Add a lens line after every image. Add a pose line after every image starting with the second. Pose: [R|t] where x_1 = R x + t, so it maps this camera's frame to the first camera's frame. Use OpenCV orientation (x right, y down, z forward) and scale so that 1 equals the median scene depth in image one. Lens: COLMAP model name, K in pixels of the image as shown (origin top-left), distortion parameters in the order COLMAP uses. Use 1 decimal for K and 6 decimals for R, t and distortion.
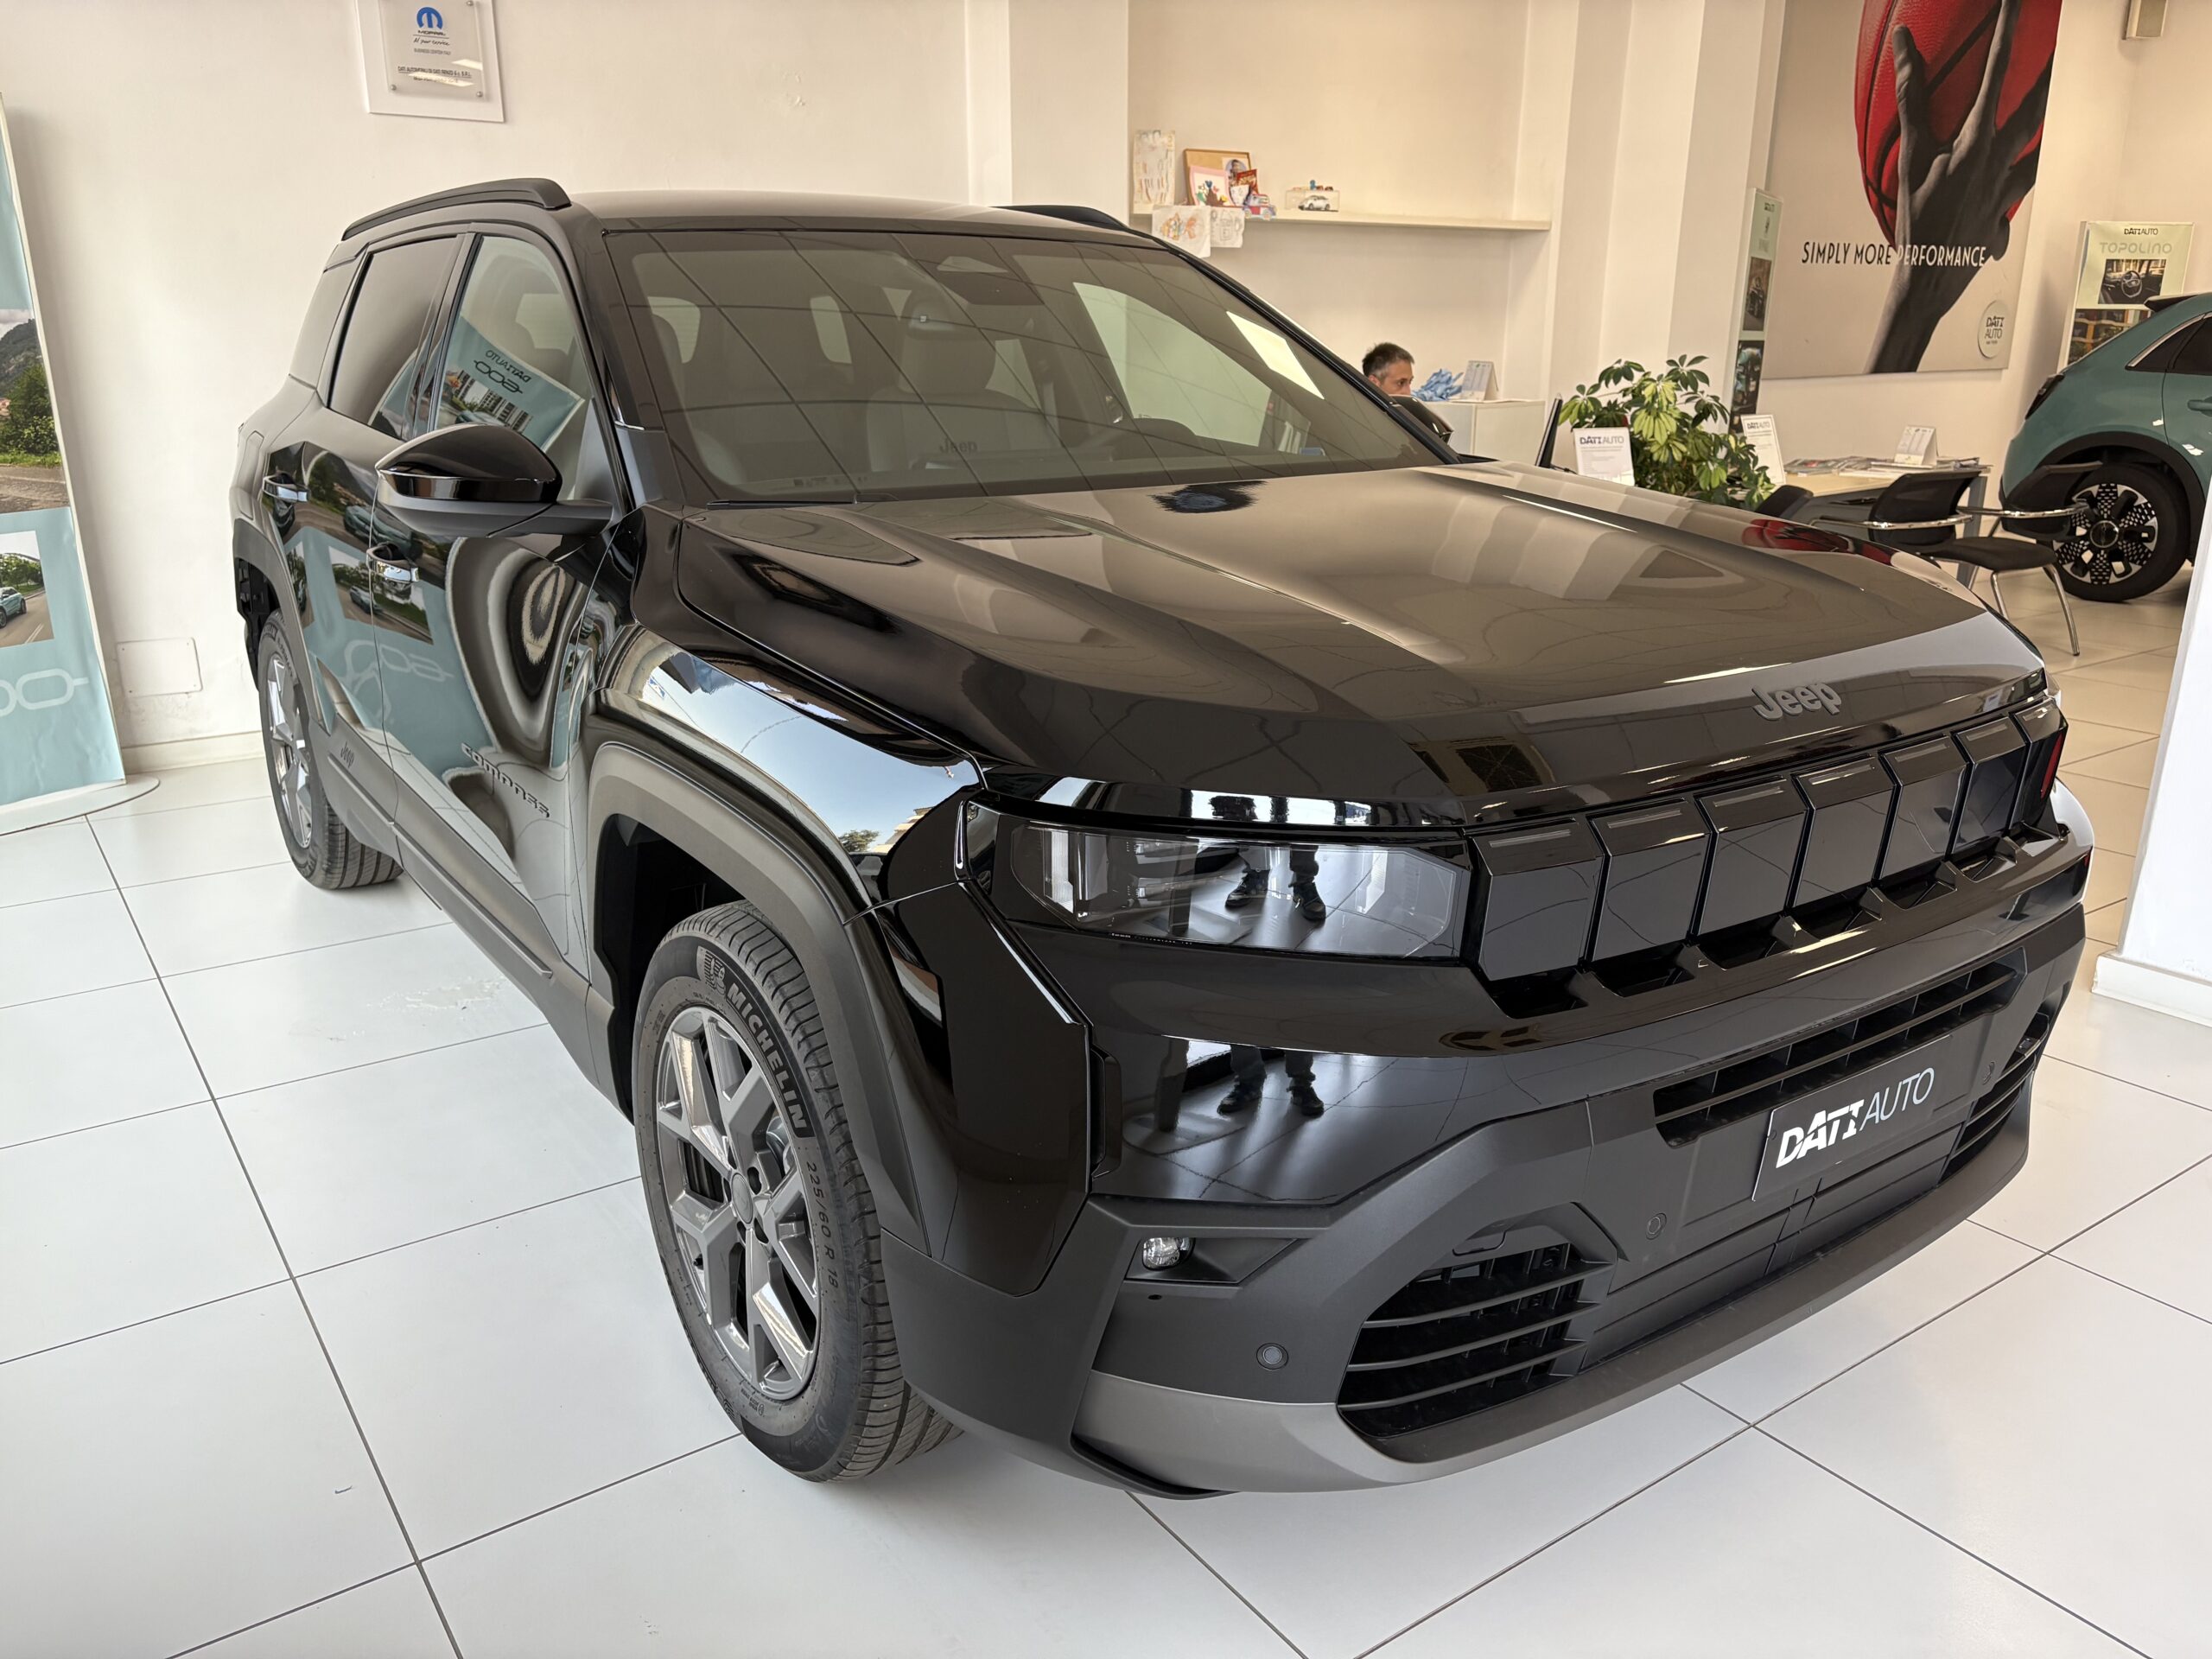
lens RADIAL K [[1697.2, 0, 1106.0], [0, 1697.2, 829.5], [0, 0, 1]] dist [0.054430, -0.053906]
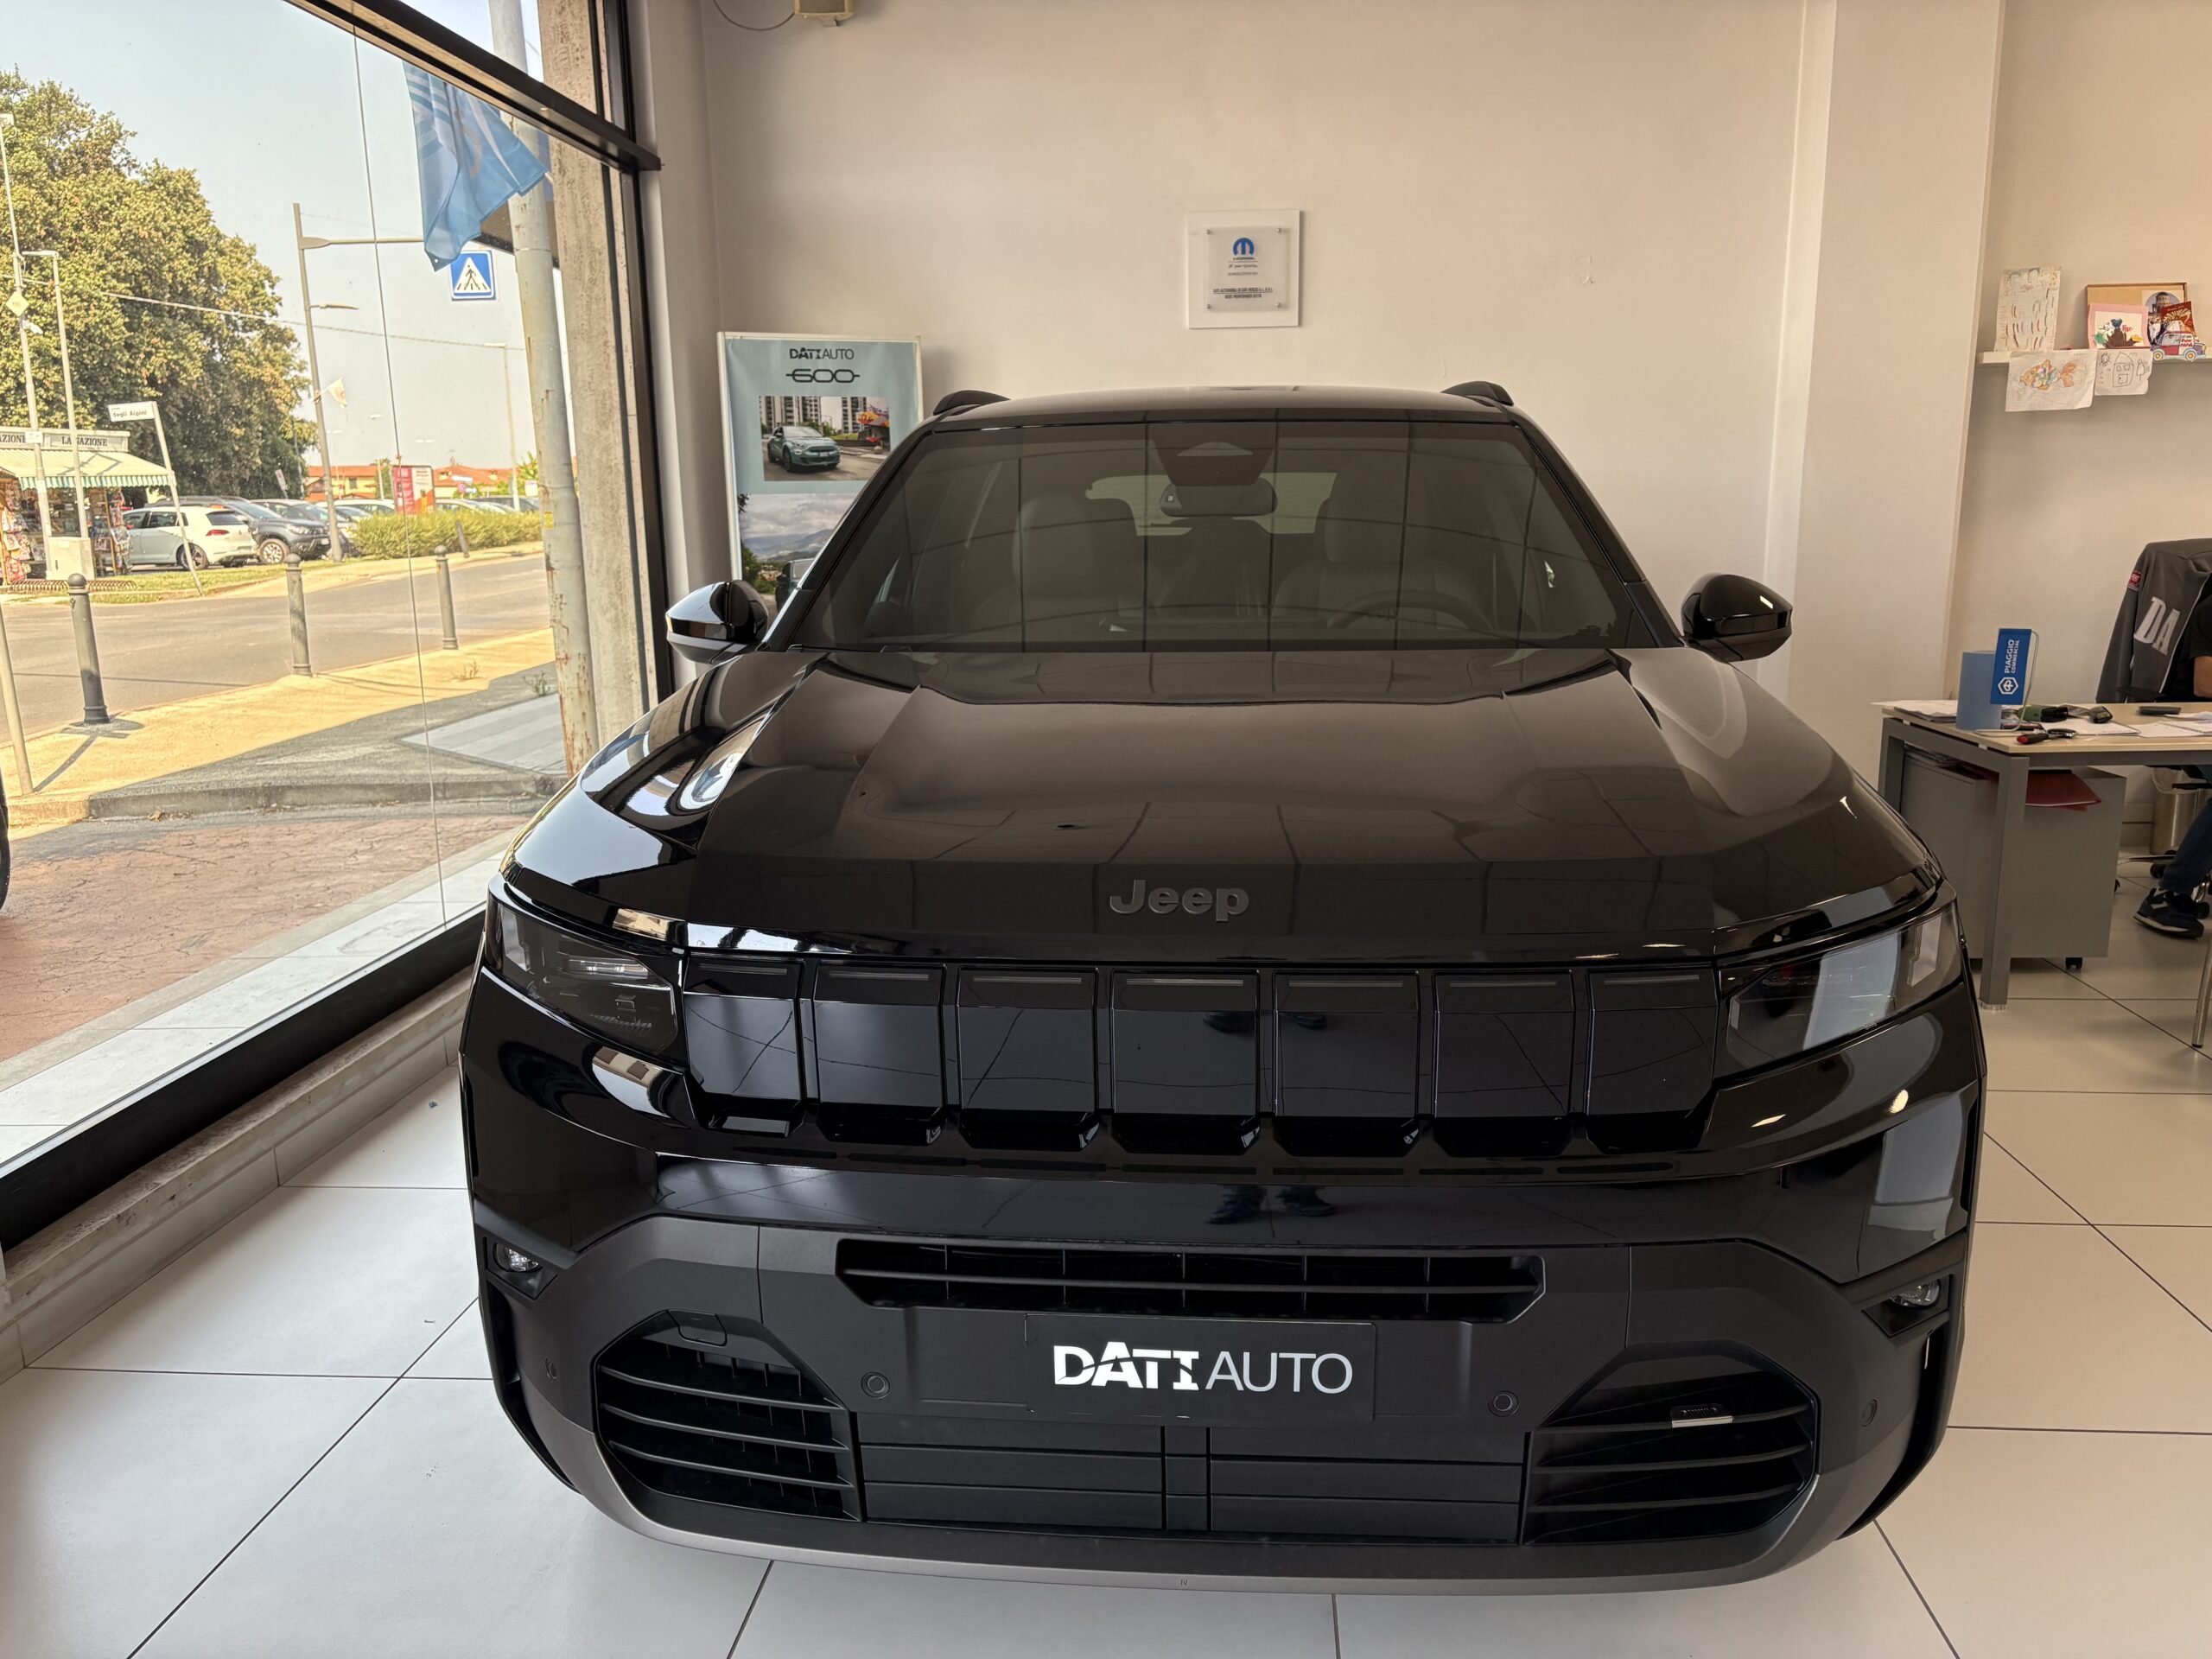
lens RADIAL K [[1697.2, 0, 1106.0], [0, 1697.2, 829.5], [0, 0, 1]] dist [0.054430, -0.053906]
pose [[0.763703, 0.118084, -0.634676, 0.257863], [-0.172955, 0.984614, -0.024925, -0.023111], [0.621968, 0.128806, 0.772376, 0.063625]]
